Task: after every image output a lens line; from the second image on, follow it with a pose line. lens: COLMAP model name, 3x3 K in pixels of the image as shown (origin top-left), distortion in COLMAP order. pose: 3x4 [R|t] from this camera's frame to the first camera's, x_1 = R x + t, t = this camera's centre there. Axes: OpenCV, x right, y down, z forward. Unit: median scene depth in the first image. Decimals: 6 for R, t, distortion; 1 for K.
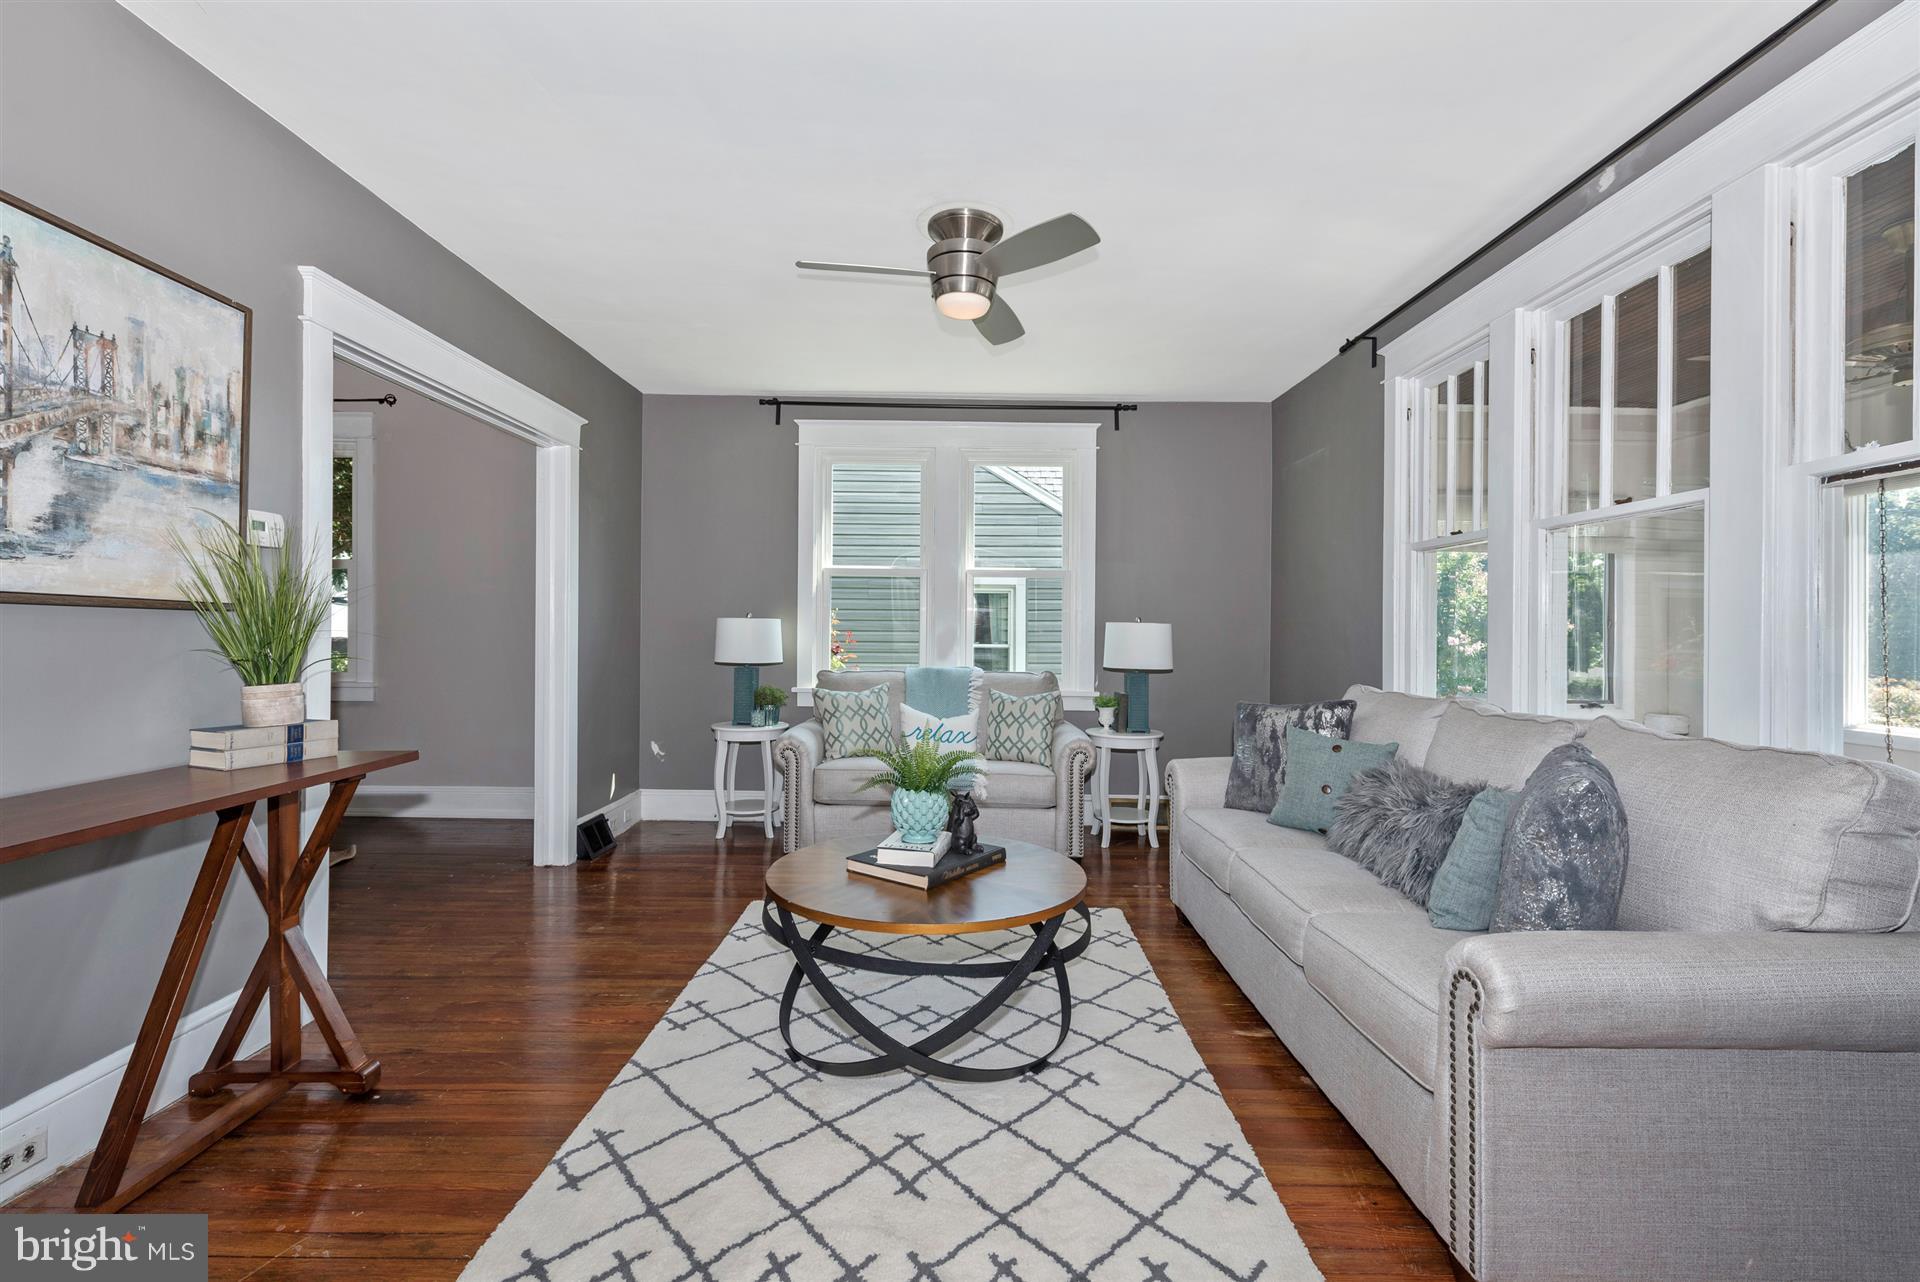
lens RADIAL K [[830.5, 0, 951.1], [0, 830.5, 631.4], [0, 0, 1]] dist [0.013418, -0.003367]
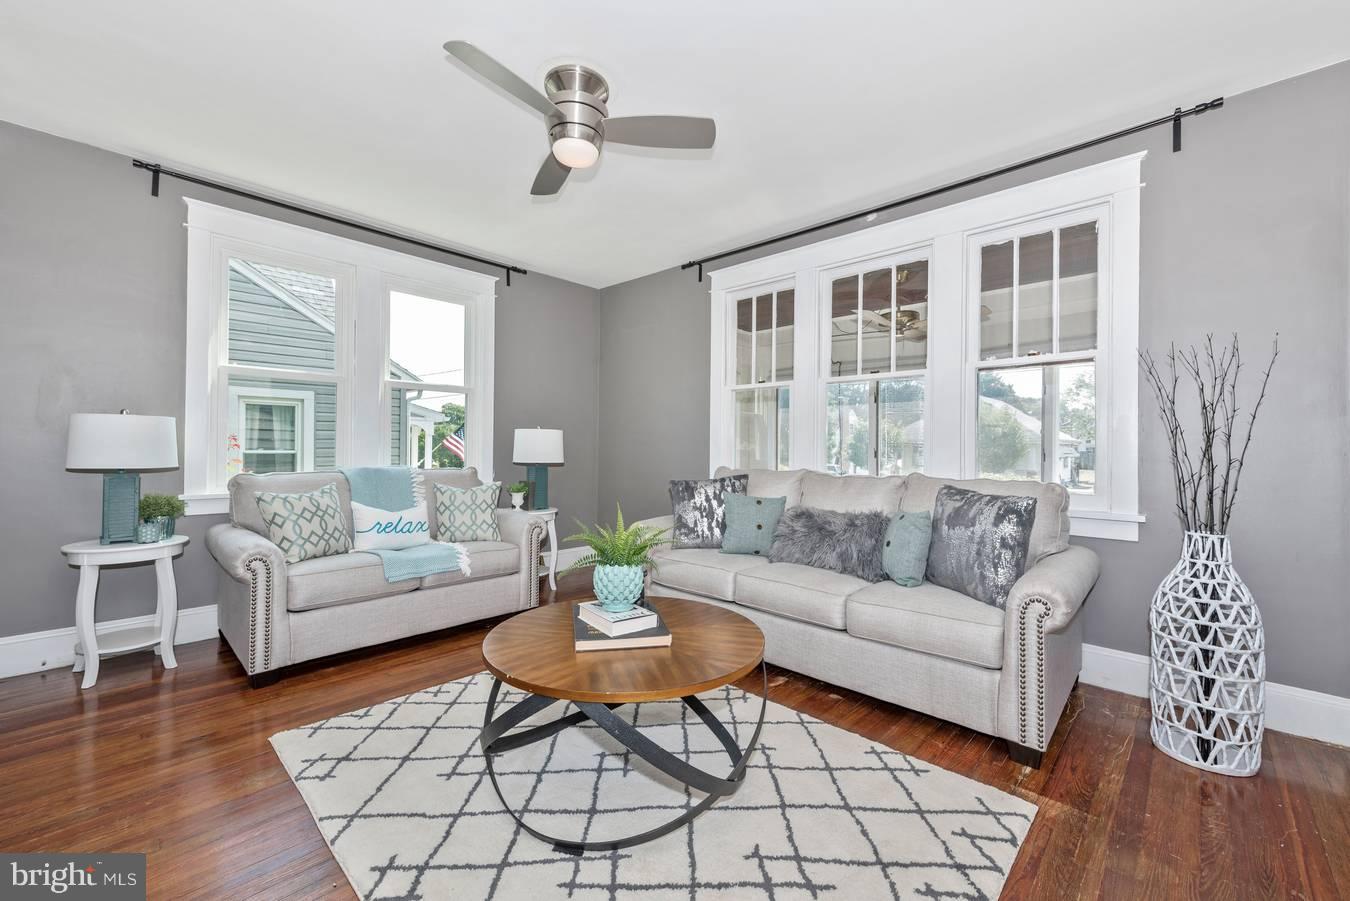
lens RADIAL K [[540.2, 0, 676.4], [0, 540.2, 443.9], [0, 0, 1]] dist [0.010607, -0.001446]
pose [[0.683717, -0.000803, 0.729747, -0.293243], [-0.000535, 0.999999, 0.001602, 0.012992], [-0.729747, -0.001485, 0.683715, 0.240645]]
